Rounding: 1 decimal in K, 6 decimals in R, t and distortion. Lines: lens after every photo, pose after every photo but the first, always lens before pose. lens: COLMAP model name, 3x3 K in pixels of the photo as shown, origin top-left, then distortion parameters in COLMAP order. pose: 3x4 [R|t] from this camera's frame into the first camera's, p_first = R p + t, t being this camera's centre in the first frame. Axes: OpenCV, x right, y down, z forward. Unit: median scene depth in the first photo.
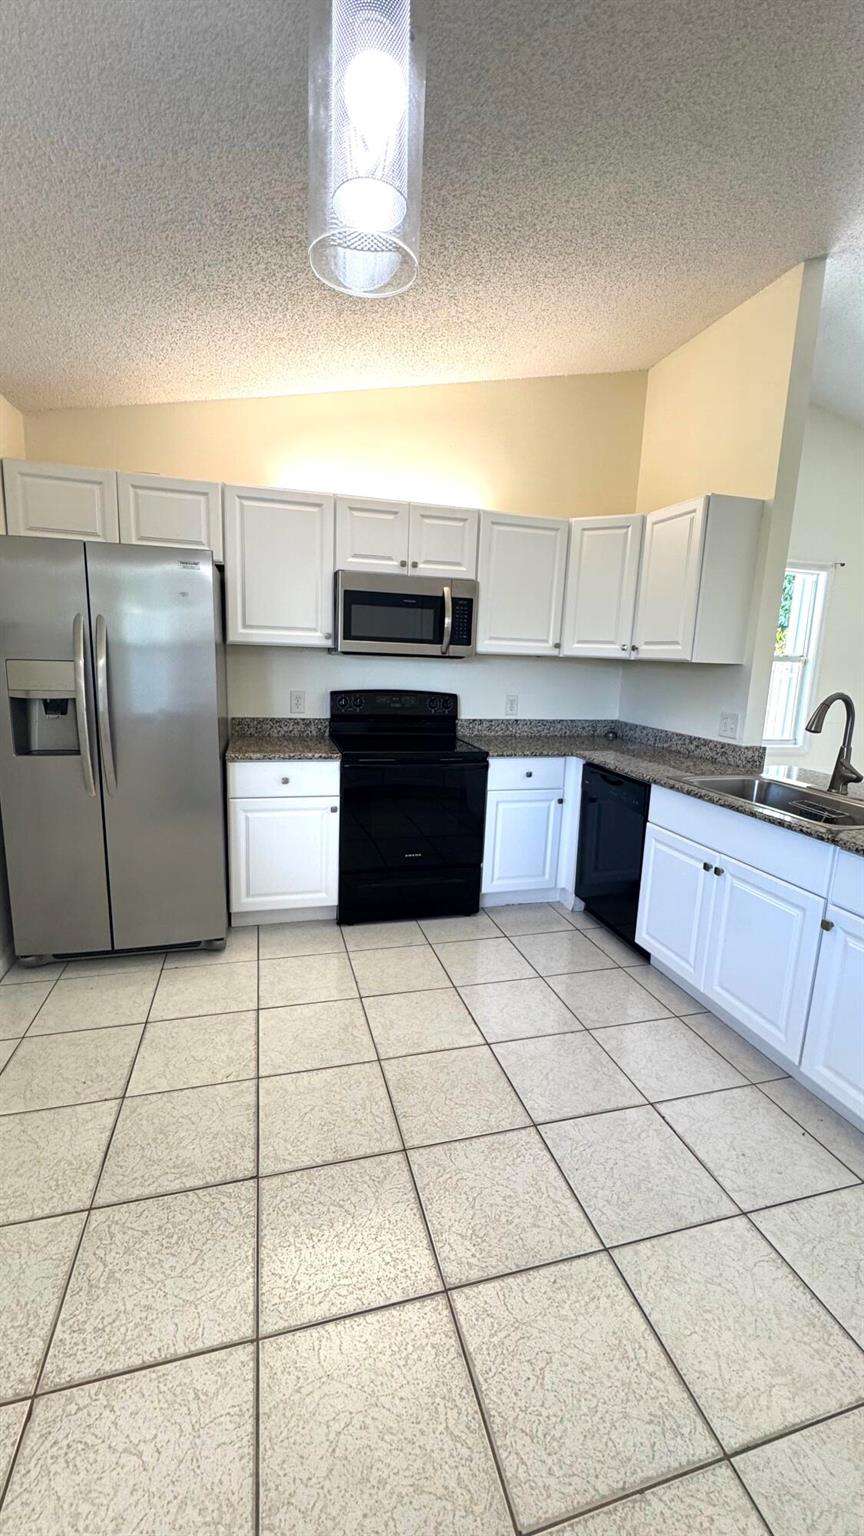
lens RADIAL K [[614.3, 0, 435.9], [0, 614.3, 763.6], [0, 0, 1]] dist [-0.006563, 0.001720]
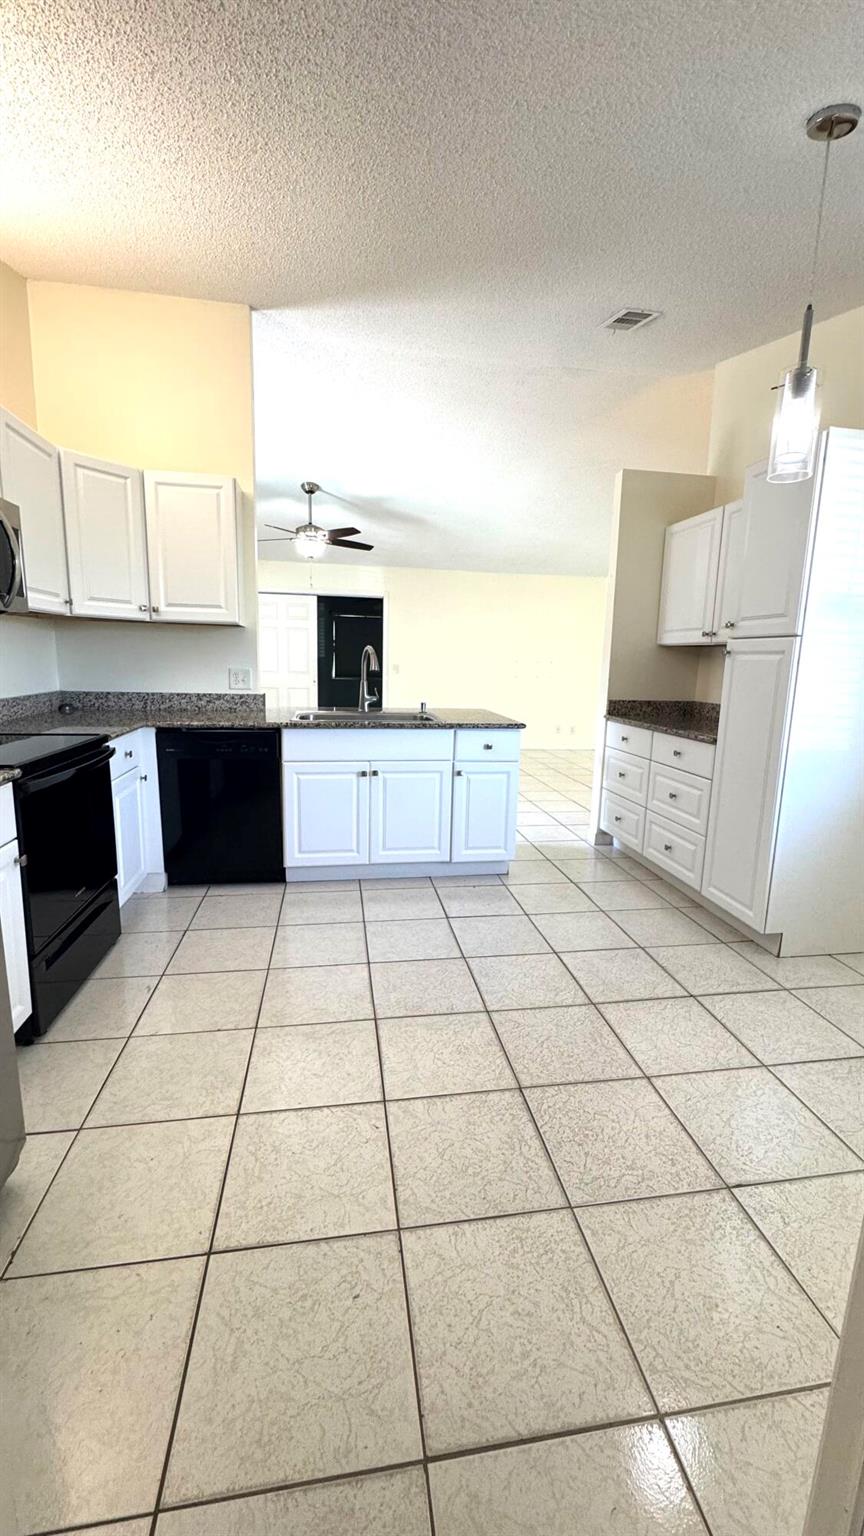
lens RADIAL K [[614.3, 0, 432.7], [0, 614.3, 763.2], [0, 0, 1]] dist [-0.006563, 0.001720]
pose [[0.116943, -0.205338, 0.971679, -0.778214], [0.154755, 0.970209, 0.186402, -0.079012], [-0.981007, 0.128574, 0.145236, 0.562718]]
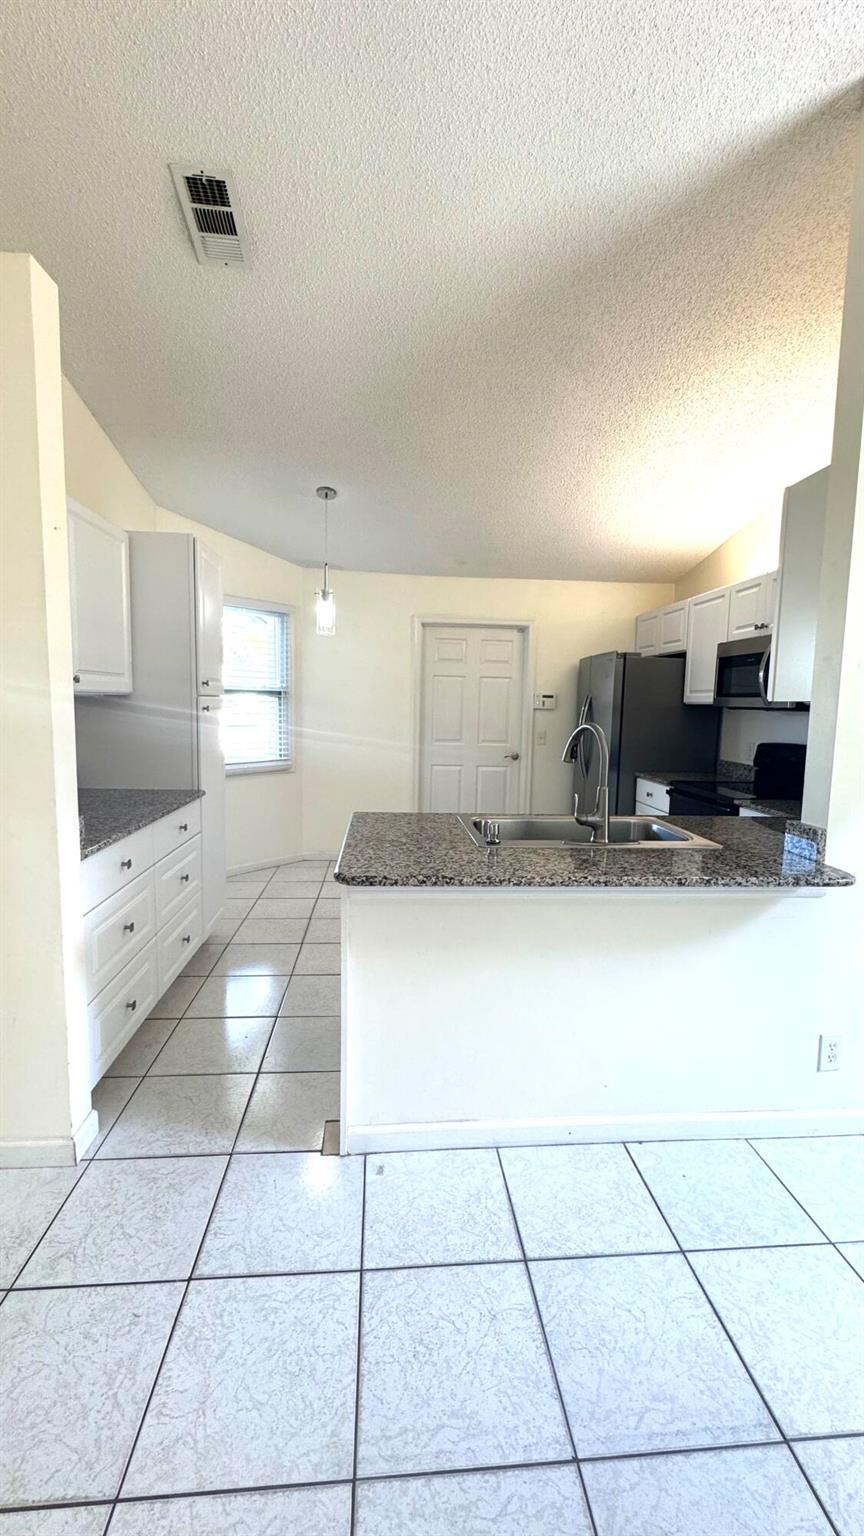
lens RADIAL K [[614.3, 0, 431.7], [0, 614.3, 756.0], [0, 0, 1]] dist [-0.006563, 0.001720]
pose [[-0.193375, 0.041565, -0.980244, 1.389663], [-0.204302, 0.975495, 0.081667, -0.081317], [0.959618, 0.216058, -0.180145, 0.818889]]
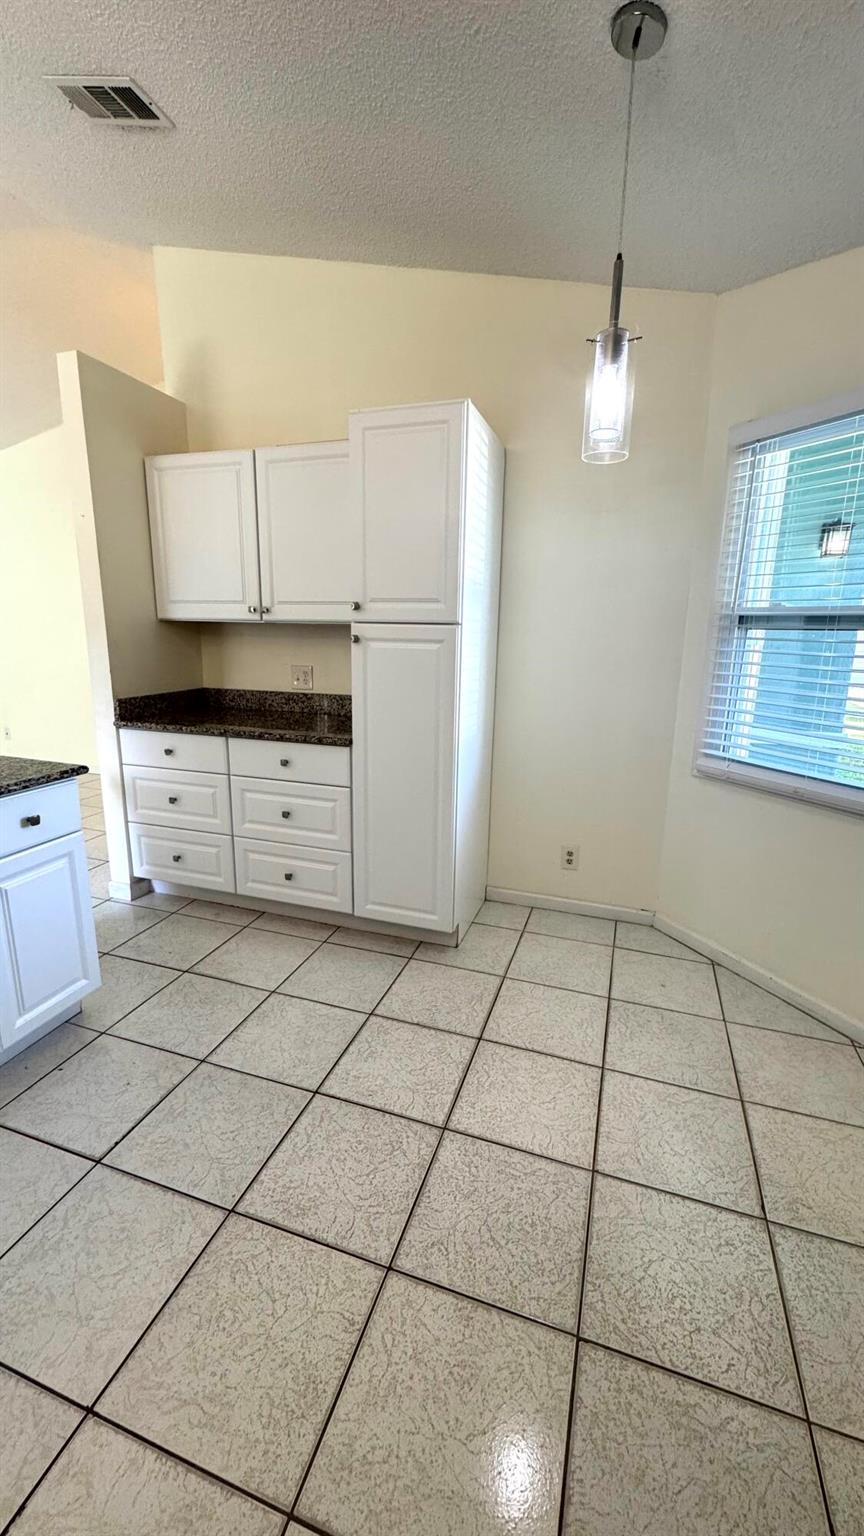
lens RADIAL K [[614.3, 0, 433.2], [0, 614.3, 765.1], [0, 0, 1]] dist [-0.006563, 0.001720]
pose [[-0.825976, -0.178090, 0.534834, -0.256391], [0.047423, 0.923467, 0.380737, -0.154571], [-0.561707, 0.339843, -0.754316, 0.870513]]
